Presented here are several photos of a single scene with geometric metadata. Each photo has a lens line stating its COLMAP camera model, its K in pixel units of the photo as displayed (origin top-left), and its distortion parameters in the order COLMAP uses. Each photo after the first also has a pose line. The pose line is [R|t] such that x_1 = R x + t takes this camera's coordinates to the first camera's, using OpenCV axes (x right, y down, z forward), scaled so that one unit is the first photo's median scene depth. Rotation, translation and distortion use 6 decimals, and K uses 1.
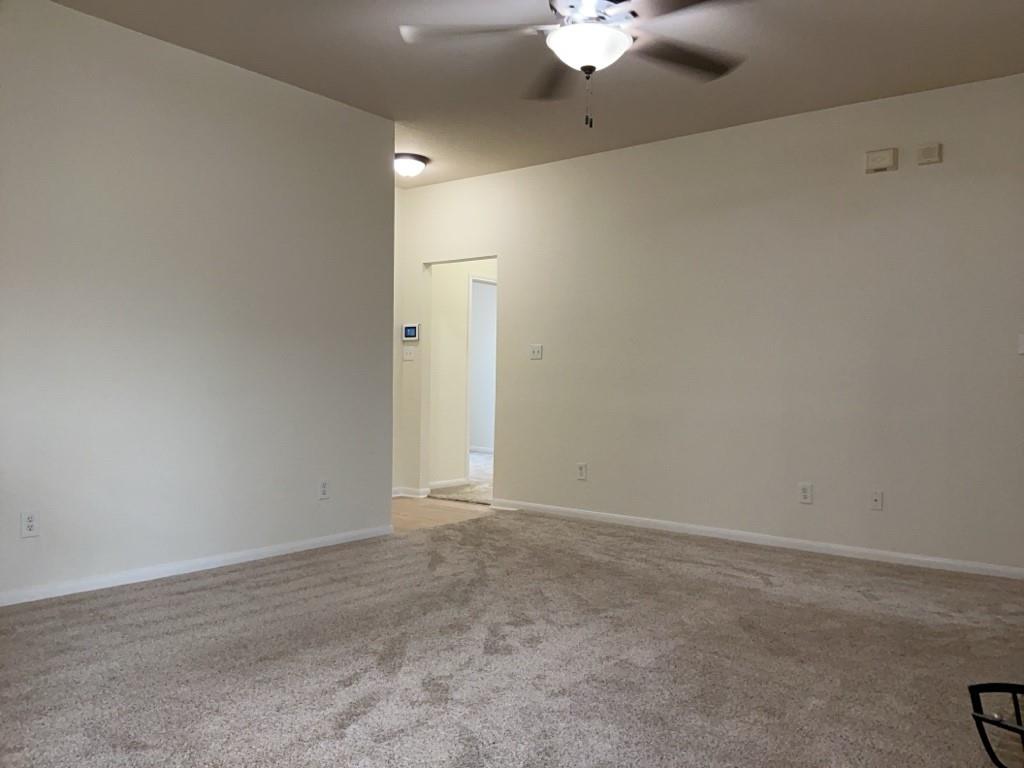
lens RADIAL K [[815.1, 0, 516.3], [0, 815.1, 380.5], [0, 0, 1]] dist [0.134104, -0.232972]
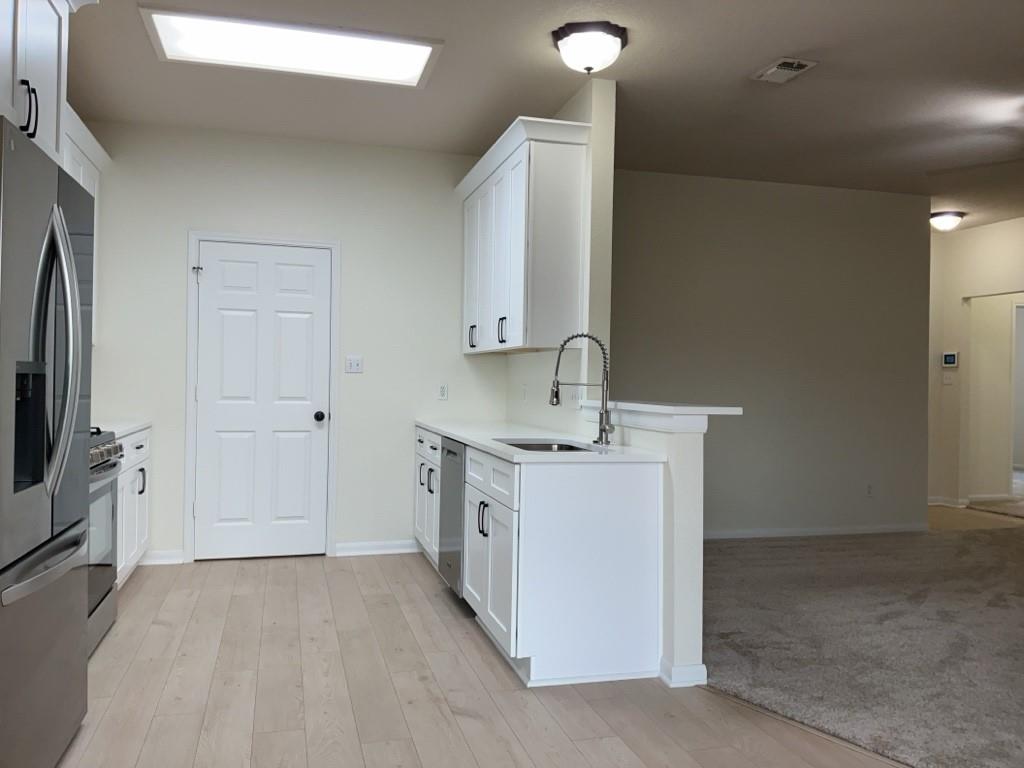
lens RADIAL K [[815.1, 0, 516.3], [0, 815.1, 380.5], [0, 0, 1]] dist [0.134104, -0.232972]
pose [[0.806306, -0.008947, -0.591431, 0.104583], [0.003270, 0.999938, -0.010669, -0.033252], [0.591489, 0.006668, 0.806285, -0.433373]]
